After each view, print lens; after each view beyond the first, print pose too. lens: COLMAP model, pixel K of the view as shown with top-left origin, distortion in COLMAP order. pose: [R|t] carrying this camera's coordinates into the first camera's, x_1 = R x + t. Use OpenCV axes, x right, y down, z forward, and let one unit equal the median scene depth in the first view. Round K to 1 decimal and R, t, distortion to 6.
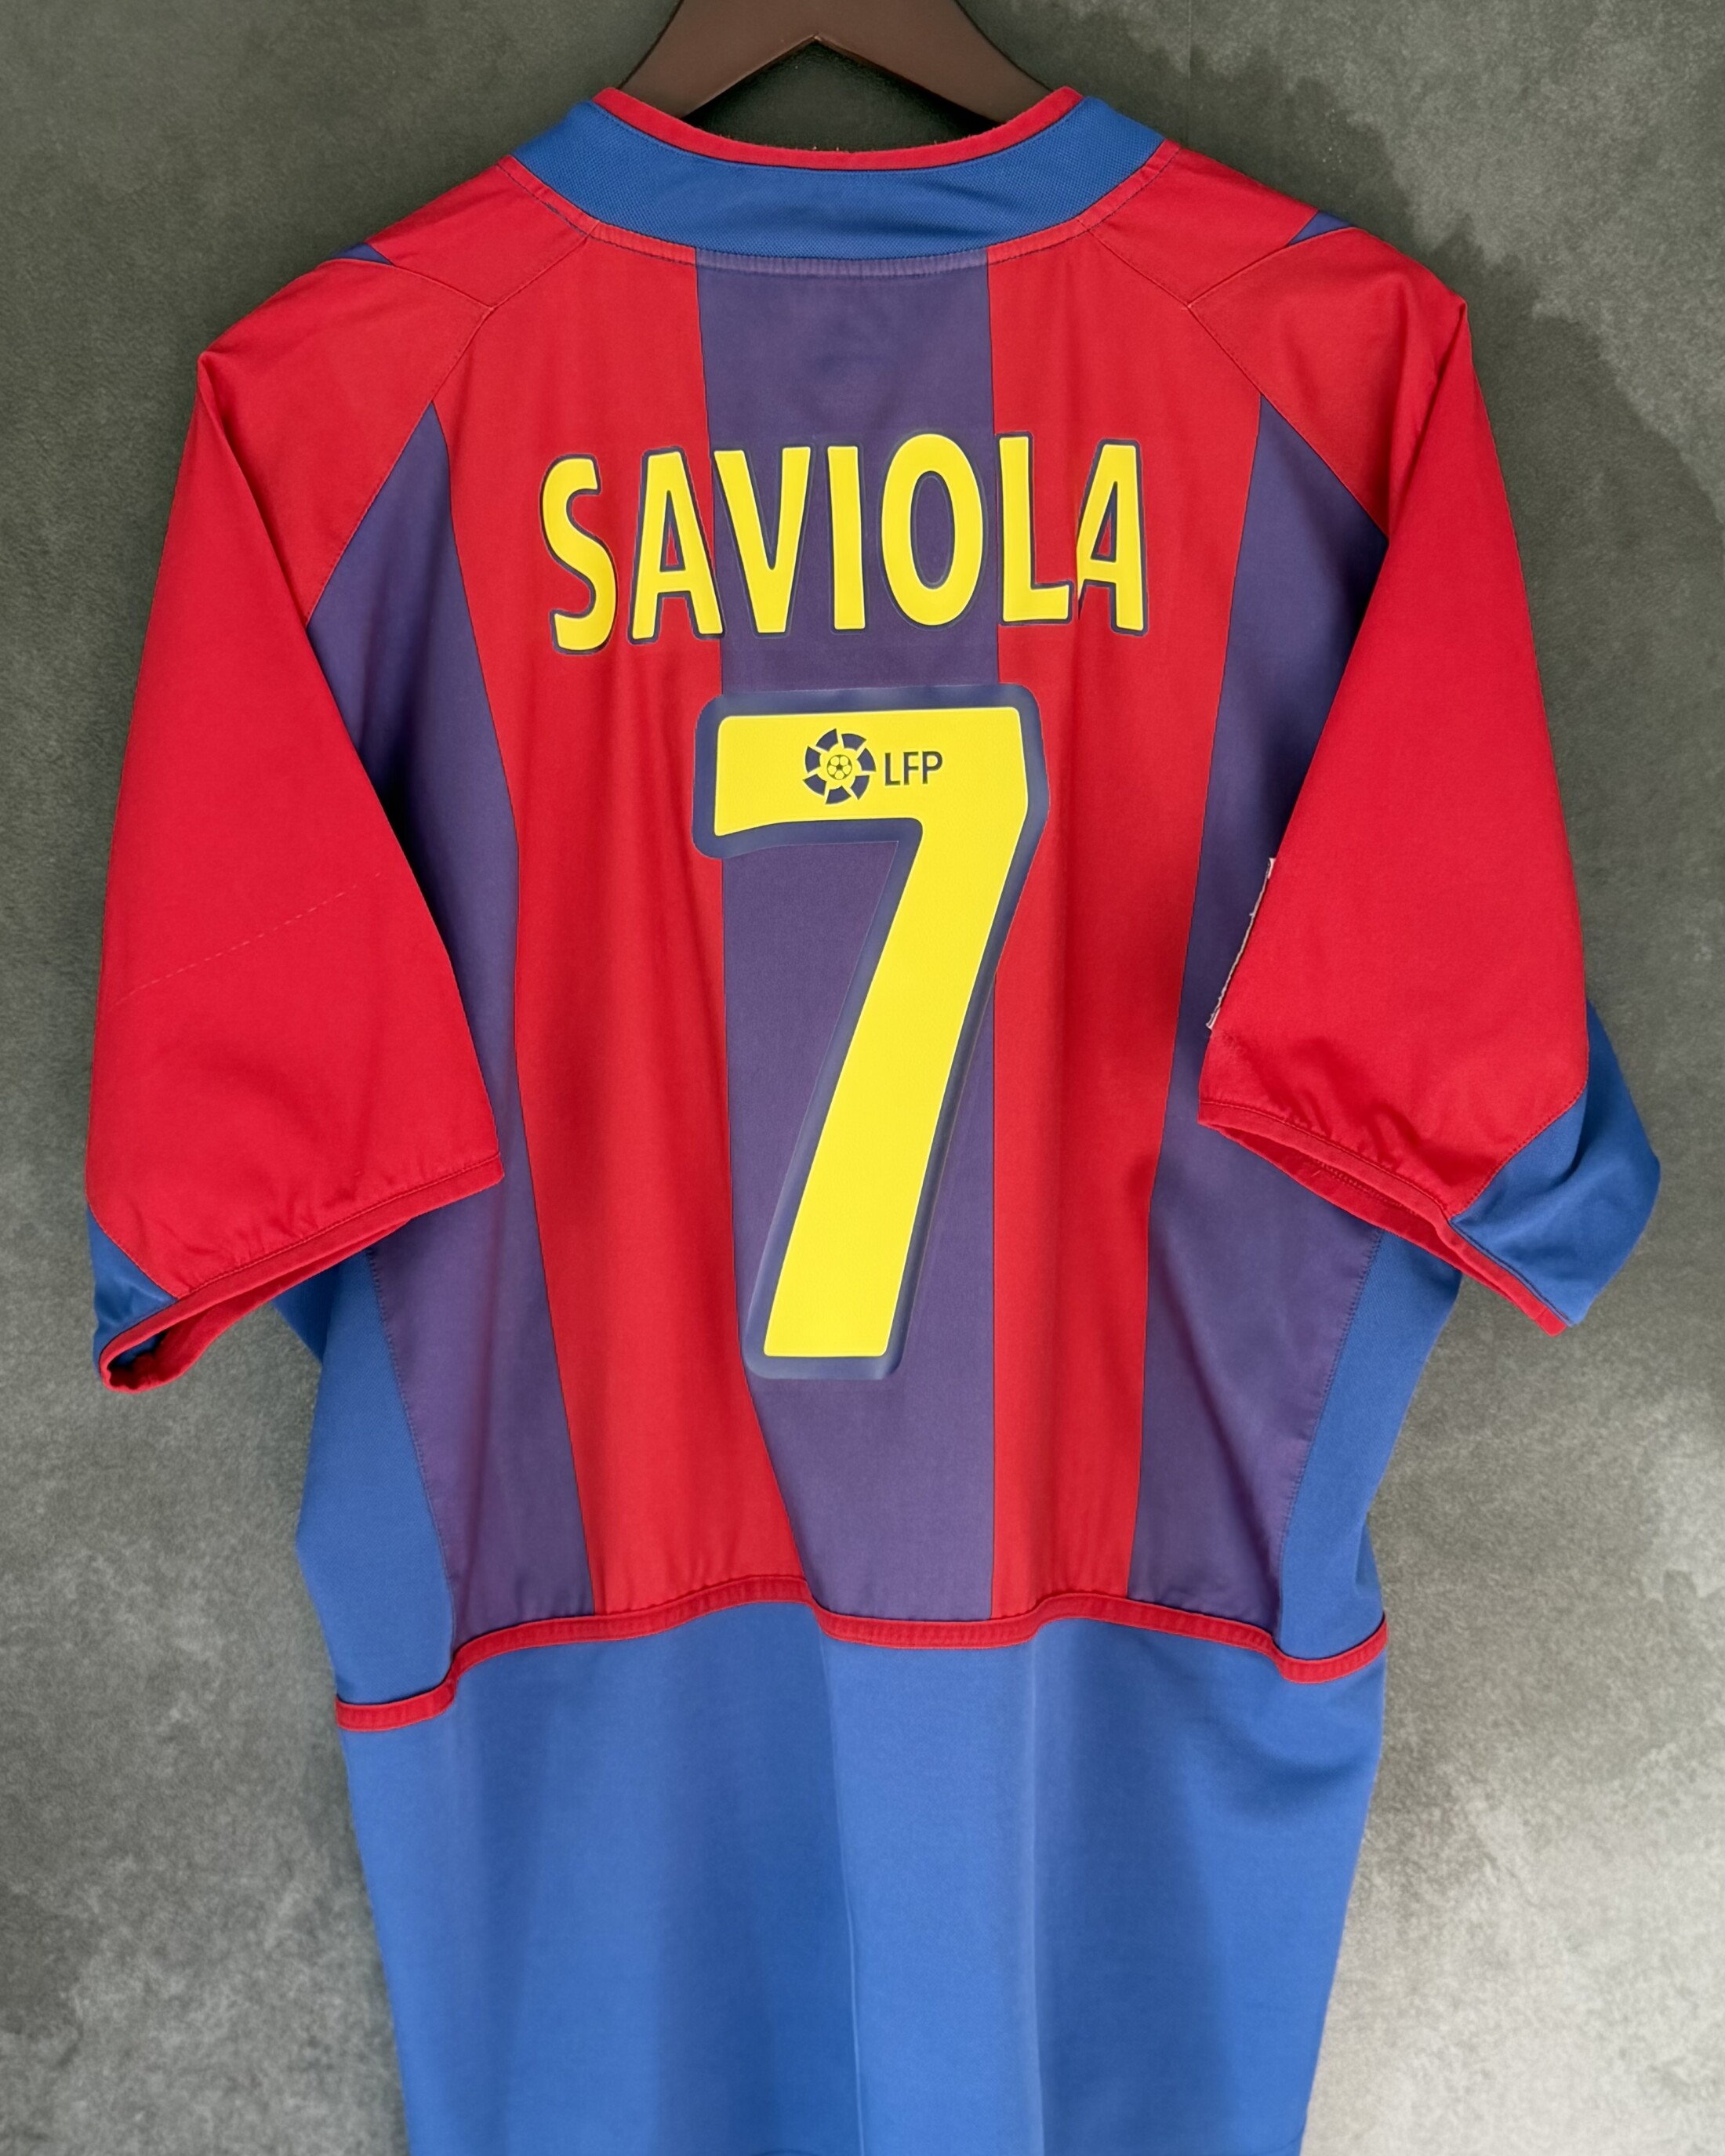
lens RADIAL K [[2599.1, 0, 862.5], [0, 2599.1, 1078.0], [0, 0, 1]] dist [0.063385, 0.013392]
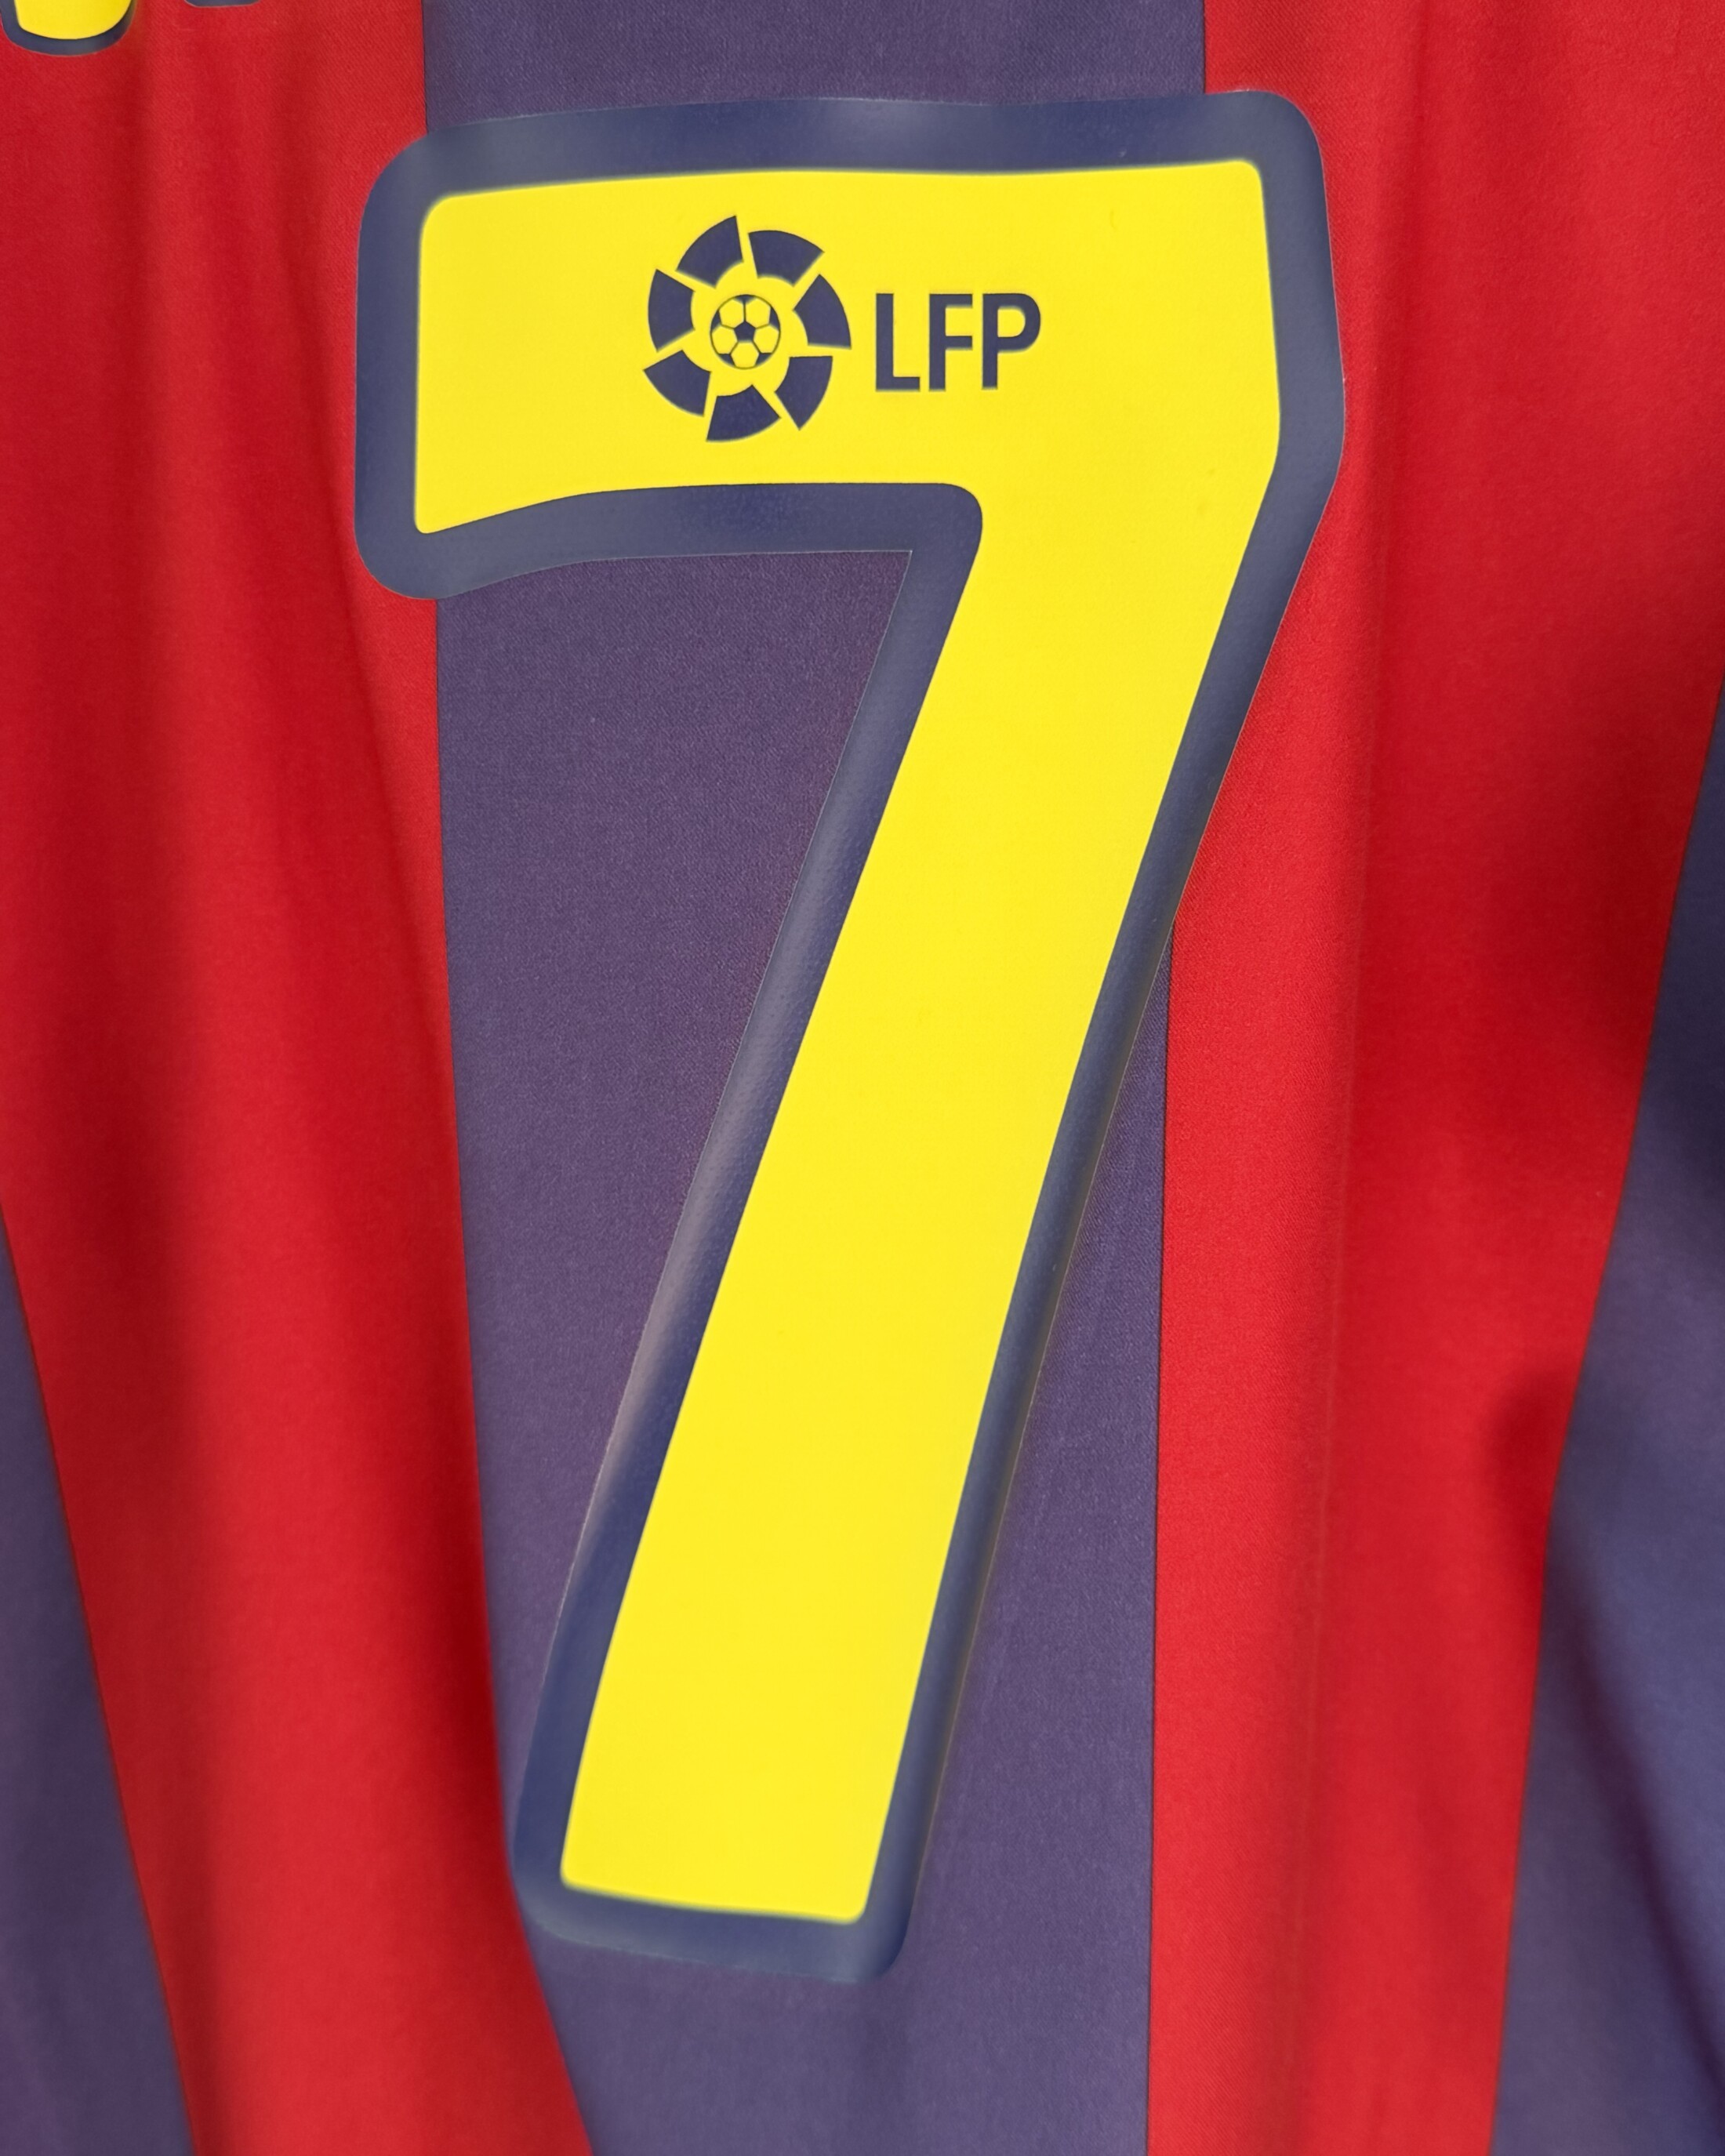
lens RADIAL K [[2599.1, 0, 862.5], [0, 2599.1, 1078.0], [0, 0, 1]] dist [0.063385, 0.013392]
pose [[0.997421, 0.020352, -0.068831, 0.033293], [-0.017291, 0.998848, 0.044771, -0.034161], [0.069663, -0.043465, 0.996623, 0.638247]]
